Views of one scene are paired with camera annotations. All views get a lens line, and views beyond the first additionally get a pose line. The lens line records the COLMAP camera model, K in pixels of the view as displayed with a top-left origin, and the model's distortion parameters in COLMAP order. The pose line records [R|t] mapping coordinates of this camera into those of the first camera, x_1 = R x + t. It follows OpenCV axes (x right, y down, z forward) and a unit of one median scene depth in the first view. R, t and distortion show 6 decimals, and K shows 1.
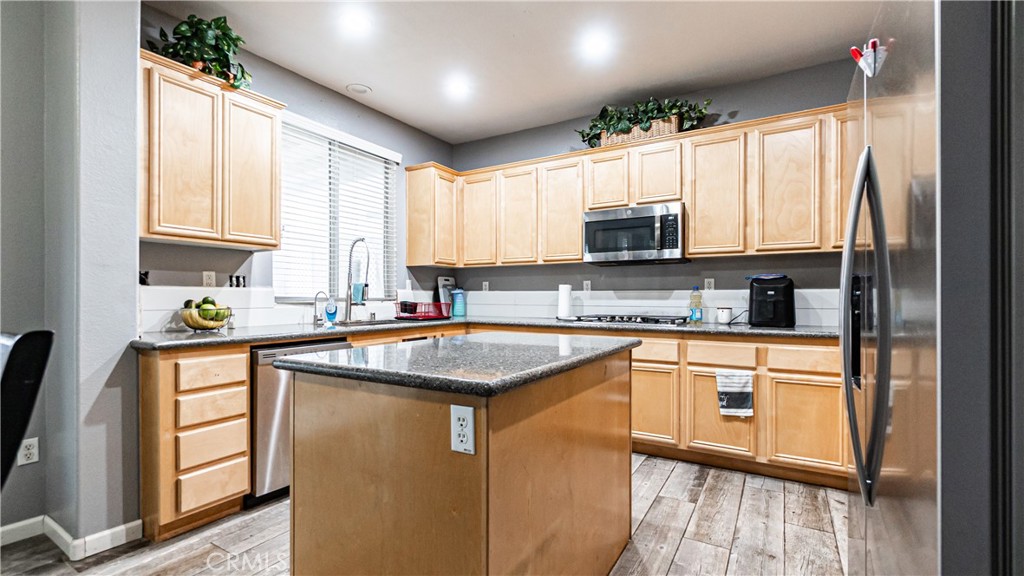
lens RADIAL K [[450.6, 0, 504.9], [0, 450.6, 297.2], [0, 0, 1]] dist [-0.007071, -0.000178]
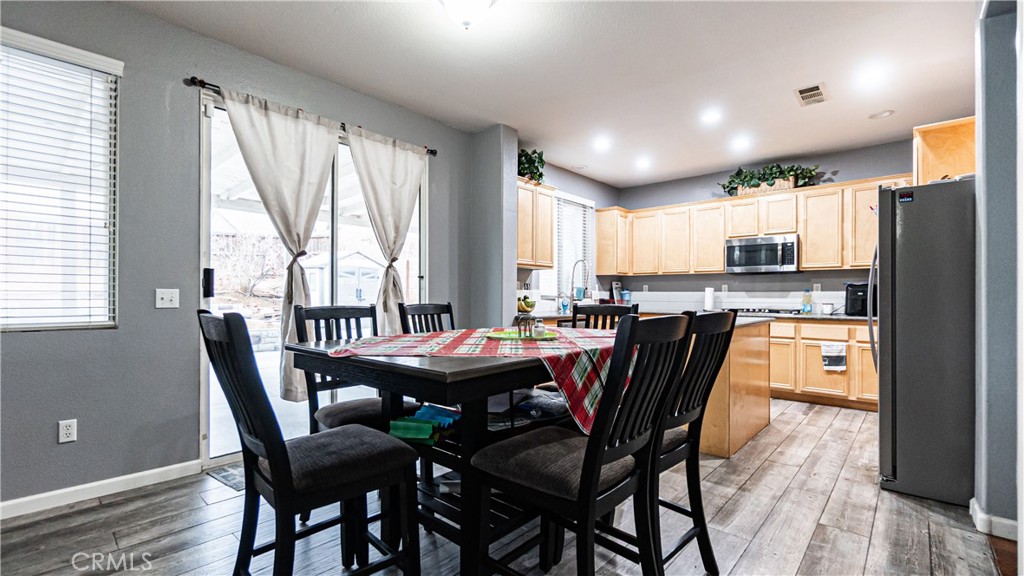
lens RADIAL K [[455.9, 0, 512.6], [0, 455.9, 294.8], [0, 0, 1]] dist [-0.002812, -0.000260]
pose [[0.985243, 0.002754, -0.171139, -0.287780], [-0.003378, 0.999989, -0.003354, 0.002922], [0.171128, 0.003882, 0.985241, -0.674876]]
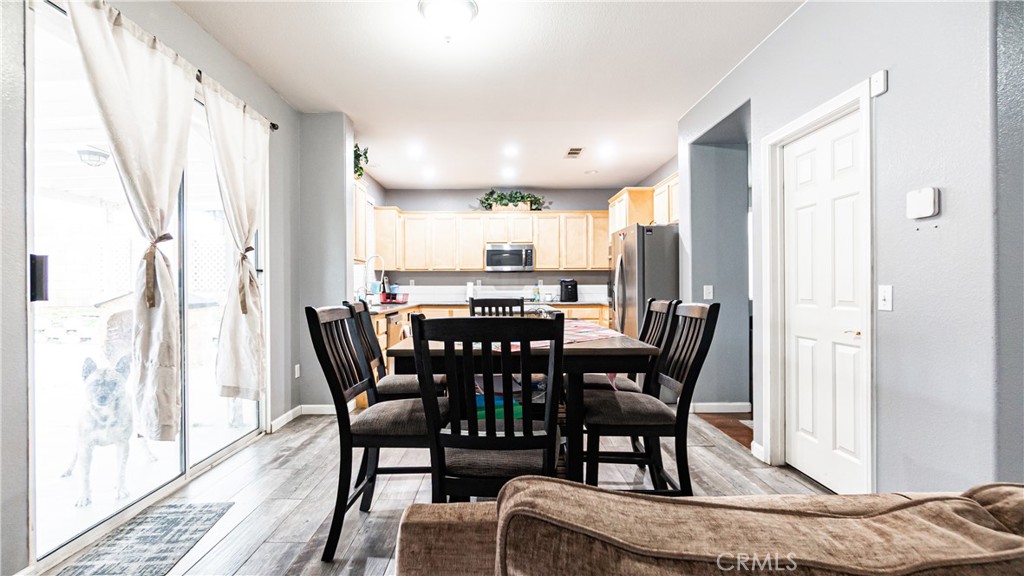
lens RADIAL K [[433.4, 0, 512.0], [0, 433.4, 288.0], [0, 0, 1]] dist [-0.001134, -0.000125]
pose [[0.843576, -0.004552, 0.536991, -0.773936], [0.005547, 0.999985, -0.000237, -0.004583], [-0.536981, 0.003178, 0.843588, -0.653564]]
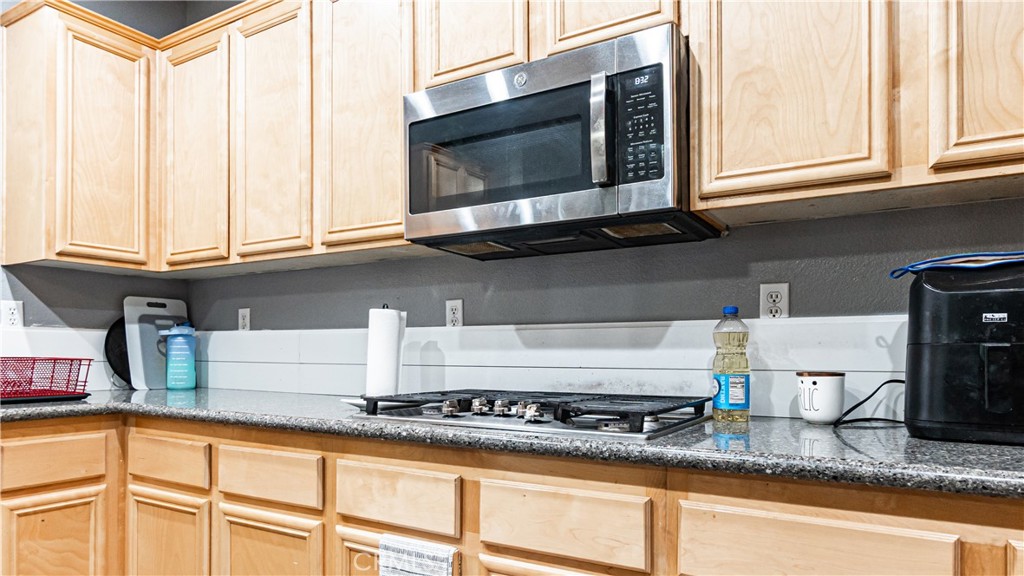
lens RADIAL K [[663.4, 0, 466.0], [0, 663.4, 346.0], [0, 0, 1]] dist [0.001258, -0.000910]
pose [[0.999214, -0.001619, -0.039617, 0.260363], [0.001217, 0.999947, -0.010184, 0.009755], [0.039631, 0.010127, 0.999163, 0.529480]]
